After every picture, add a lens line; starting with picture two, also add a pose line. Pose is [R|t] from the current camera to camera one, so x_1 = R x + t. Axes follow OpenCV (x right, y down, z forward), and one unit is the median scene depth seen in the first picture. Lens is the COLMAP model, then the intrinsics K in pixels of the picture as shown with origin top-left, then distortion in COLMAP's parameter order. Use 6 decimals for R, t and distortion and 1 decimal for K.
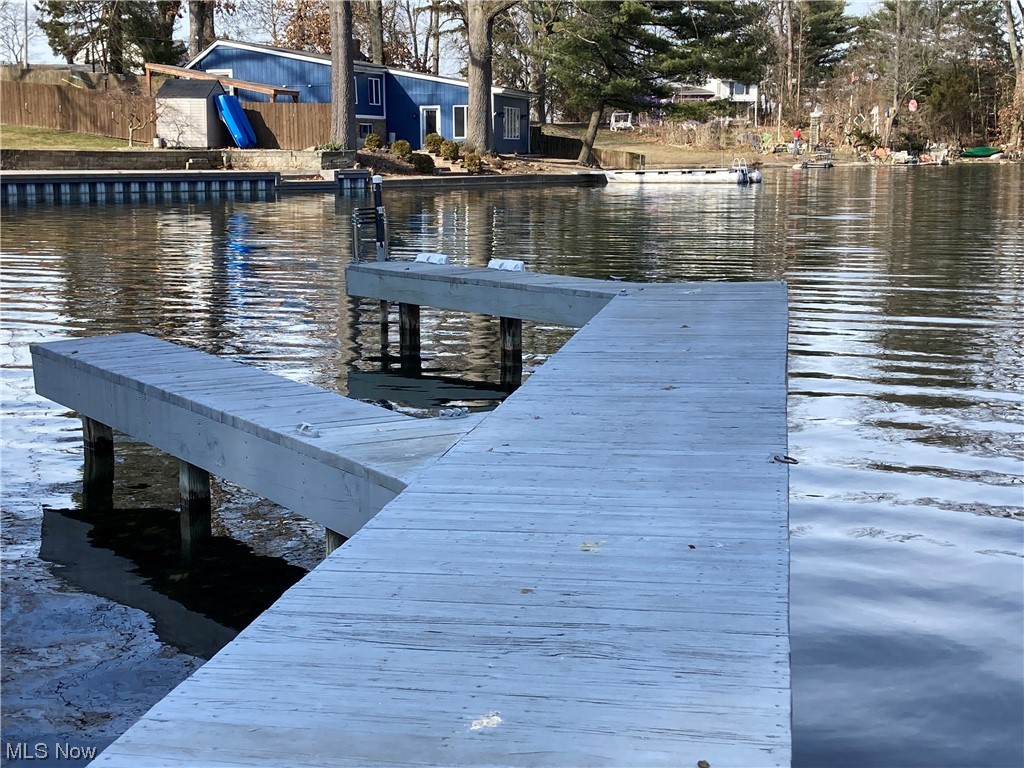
lens RADIAL K [[1521.6, 0, 508.8], [0, 1521.6, 379.9], [0, 0, 1]] dist [0.210628, 0.000000]
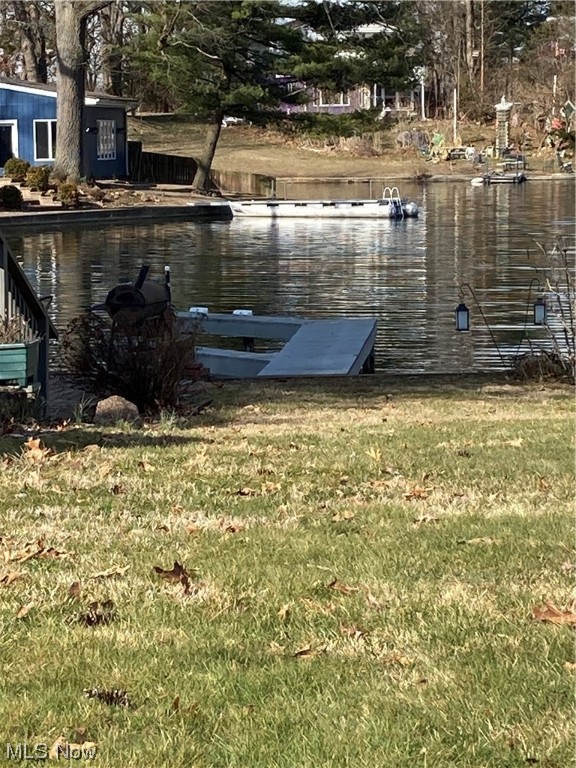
lens RADIAL K [[2639.4, 0, 288.6], [0, 2639.4, 384.7], [0, 0, 1]] dist [0.746707, 0.000000]
pose [[0.994938, -0.018207, 0.098828, -0.044435], [0.023261, 0.998467, -0.050231, 0.030099], [-0.097762, 0.052276, 0.993836, -0.378770]]
